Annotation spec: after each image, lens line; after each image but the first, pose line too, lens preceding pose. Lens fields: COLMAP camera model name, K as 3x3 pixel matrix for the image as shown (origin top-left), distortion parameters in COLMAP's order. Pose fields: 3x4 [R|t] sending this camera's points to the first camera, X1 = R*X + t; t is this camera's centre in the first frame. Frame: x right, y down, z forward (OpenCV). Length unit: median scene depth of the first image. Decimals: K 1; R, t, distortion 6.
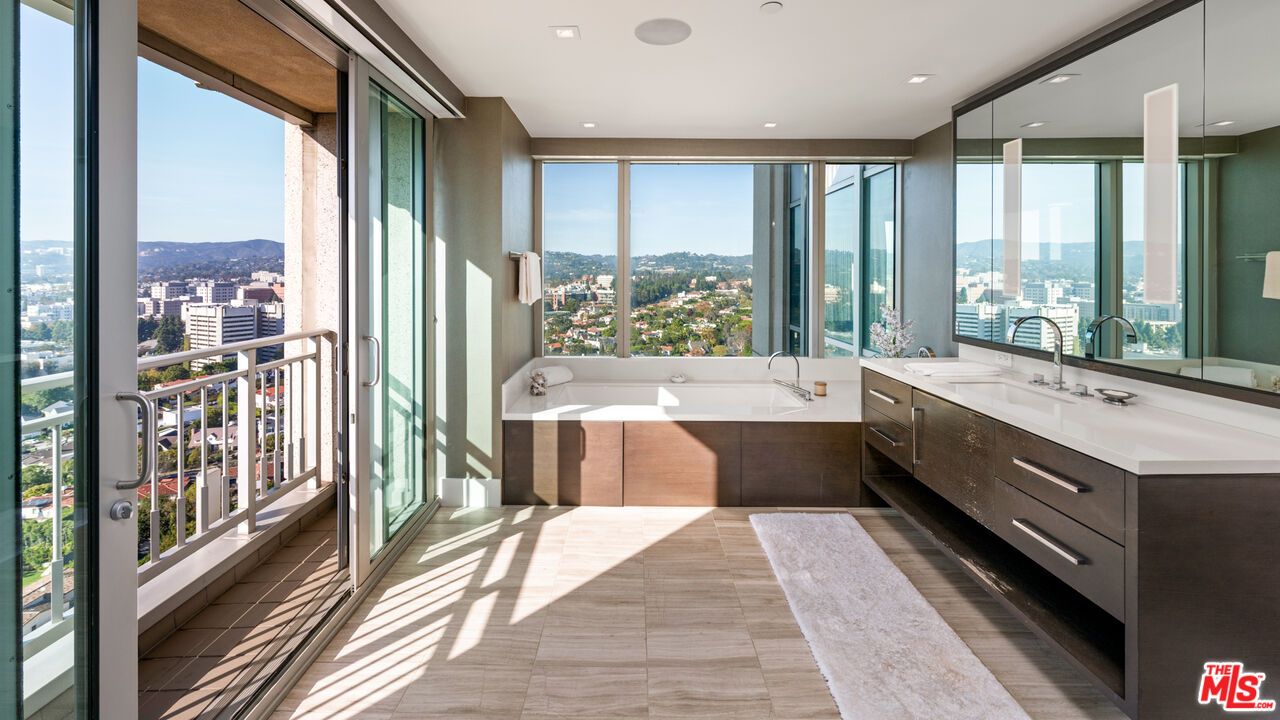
lens RADIAL K [[537.2, 0, 644.0], [0, 537.2, 357.6], [0, 0, 1]] dist [0.001685, 0.000147]
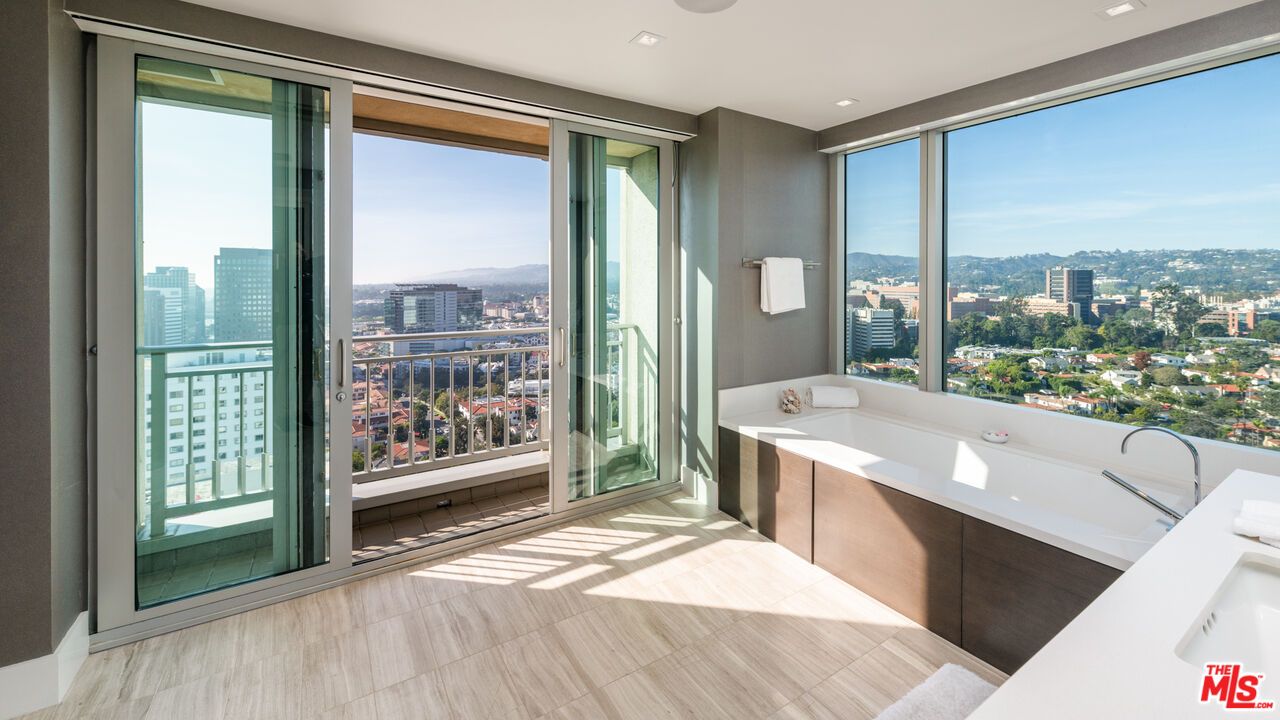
lens RADIAL K [[537.2, 0, 644.0], [0, 537.2, 357.6], [0, 0, 1]] dist [0.001685, 0.000147]
pose [[0.517345, 0.118586, -0.847521, 0.496119], [-0.132087, 0.989550, 0.057831, -0.048793], [0.845522, 0.082028, 0.527602, 0.333222]]
